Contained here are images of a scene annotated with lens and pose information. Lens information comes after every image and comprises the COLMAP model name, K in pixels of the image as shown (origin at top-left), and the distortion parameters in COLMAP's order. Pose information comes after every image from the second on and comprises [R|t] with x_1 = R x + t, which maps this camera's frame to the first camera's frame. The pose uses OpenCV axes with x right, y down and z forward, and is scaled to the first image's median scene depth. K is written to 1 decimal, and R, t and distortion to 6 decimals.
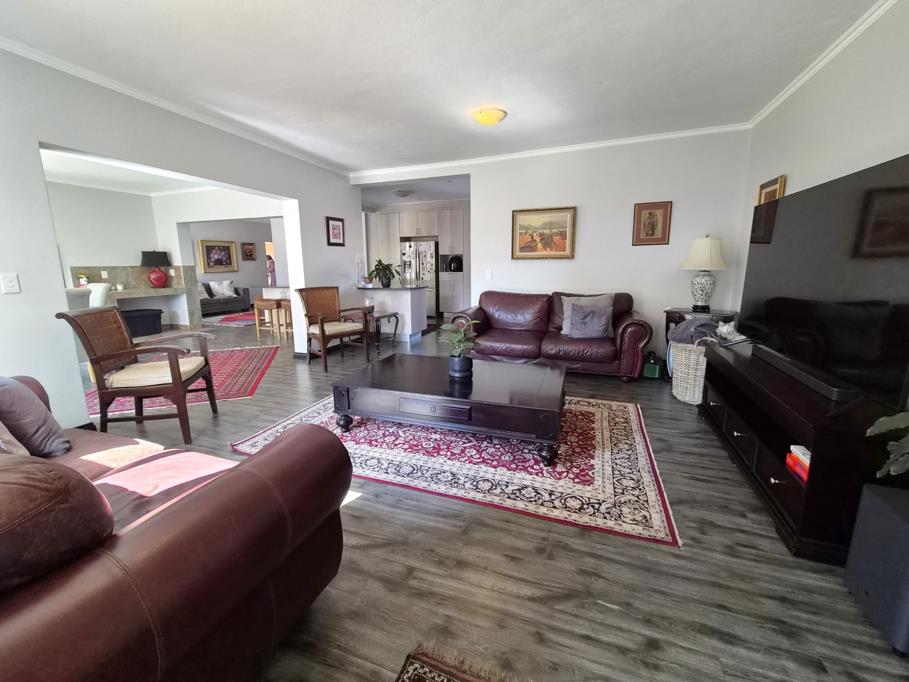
lens RADIAL K [[372.0, 0, 450.3], [0, 372.0, 337.0], [0, 0, 1]] dist [-0.002004, 0.000549]
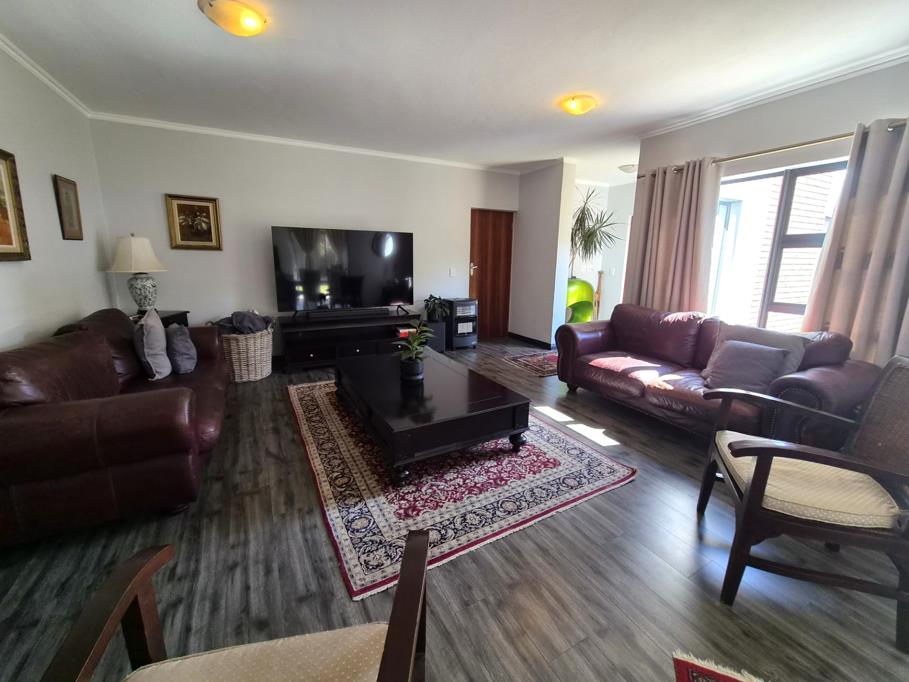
lens RADIAL K [[372.0, 0, 453.0], [0, 372.0, 332.4], [0, 0, 1]] dist [-0.002004, 0.000549]
pose [[-0.754928, -0.134987, 0.641765, -0.237769], [0.115593, 0.935877, 0.332825, -0.118032], [-0.645540, 0.325443, -0.690916, 0.545403]]
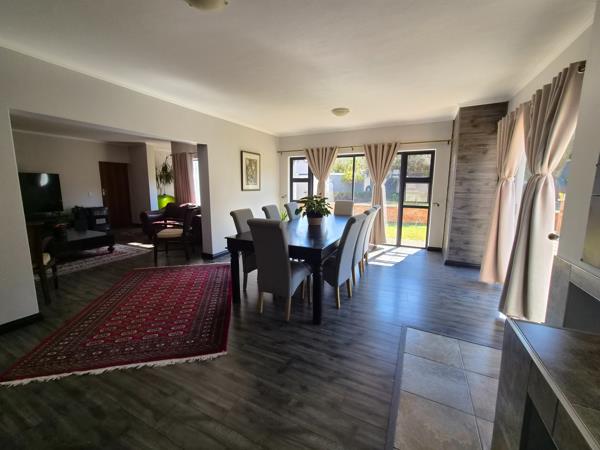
lens RADIAL K [[245.5, 0, 296.8], [0, 245.5, 220.2], [0, 0, 1]] dist [-0.002004, 0.000549]
pose [[-0.995557, -0.007896, 0.093831, -0.589848], [0.023106, 0.945527, 0.324724, -0.170375], [-0.091284, 0.325449, -0.941143, 0.816113]]
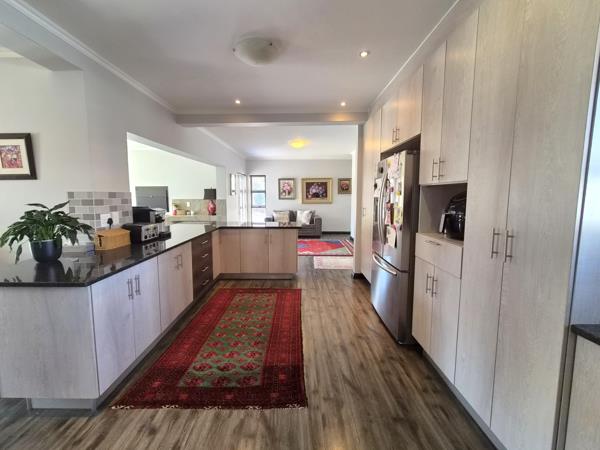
lens RADIAL K [[245.5, 0, 295.2], [0, 245.5, 218.4], [0, 0, 1]] dist [-0.002004, 0.000549]
pose [[0.351701, 0.097268, -0.931045, 0.154498], [-0.180161, 0.983027, 0.034643, -0.176732], [0.918612, 0.155554, 0.363255, 0.817008]]
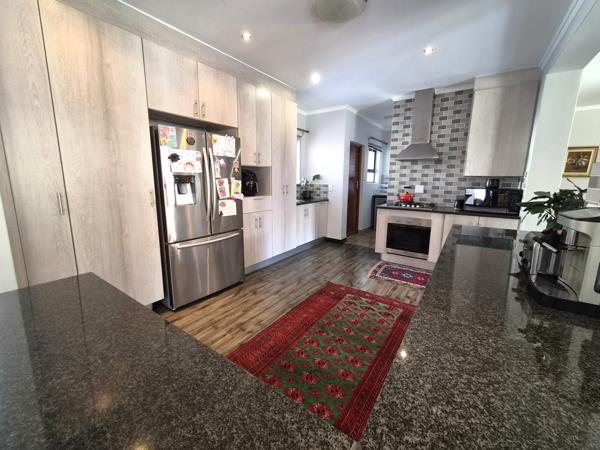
lens RADIAL K [[245.5, 0, 299.1], [0, 245.5, 217.1], [0, 0, 1]] dist [-0.002004, 0.000549]
pose [[0.243586, -0.145951, 0.958835, -0.355912], [0.169388, 0.979820, 0.106113, -0.172802], [-0.954973, 0.136567, 0.263393, 0.848877]]
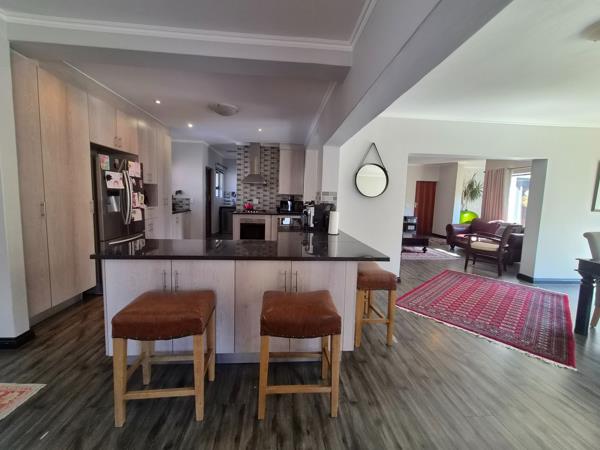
lens RADIAL K [[245.5, 0, 298.1], [0, 245.5, 219.8], [0, 0, 1]] dist [-0.002004, 0.000549]
pose [[-0.428095, -0.094530, 0.898776, -0.584107], [0.140501, 0.975461, 0.169517, -0.191339], [-0.892745, 0.198848, -0.404308, 0.946688]]
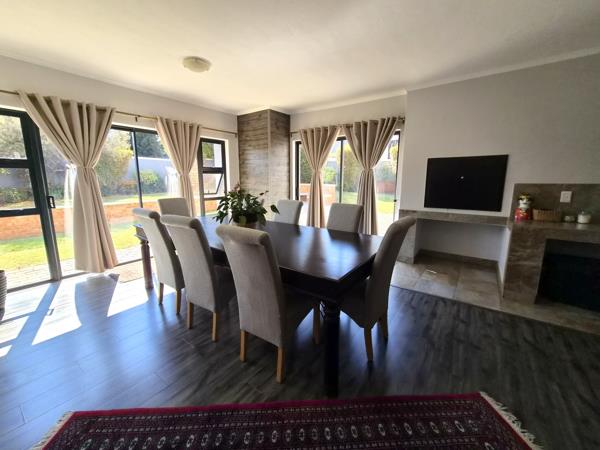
lens RADIAL K [[245.5, 0, 297.9], [0, 245.5, 218.8], [0, 0, 1]] dist [-0.002004, 0.000549]
pose [[-0.262413, 0.169234, -0.950000, -0.307862], [-0.178463, 0.959006, 0.220134, -0.110593], [0.948309, 0.227305, -0.221453, 0.515116]]
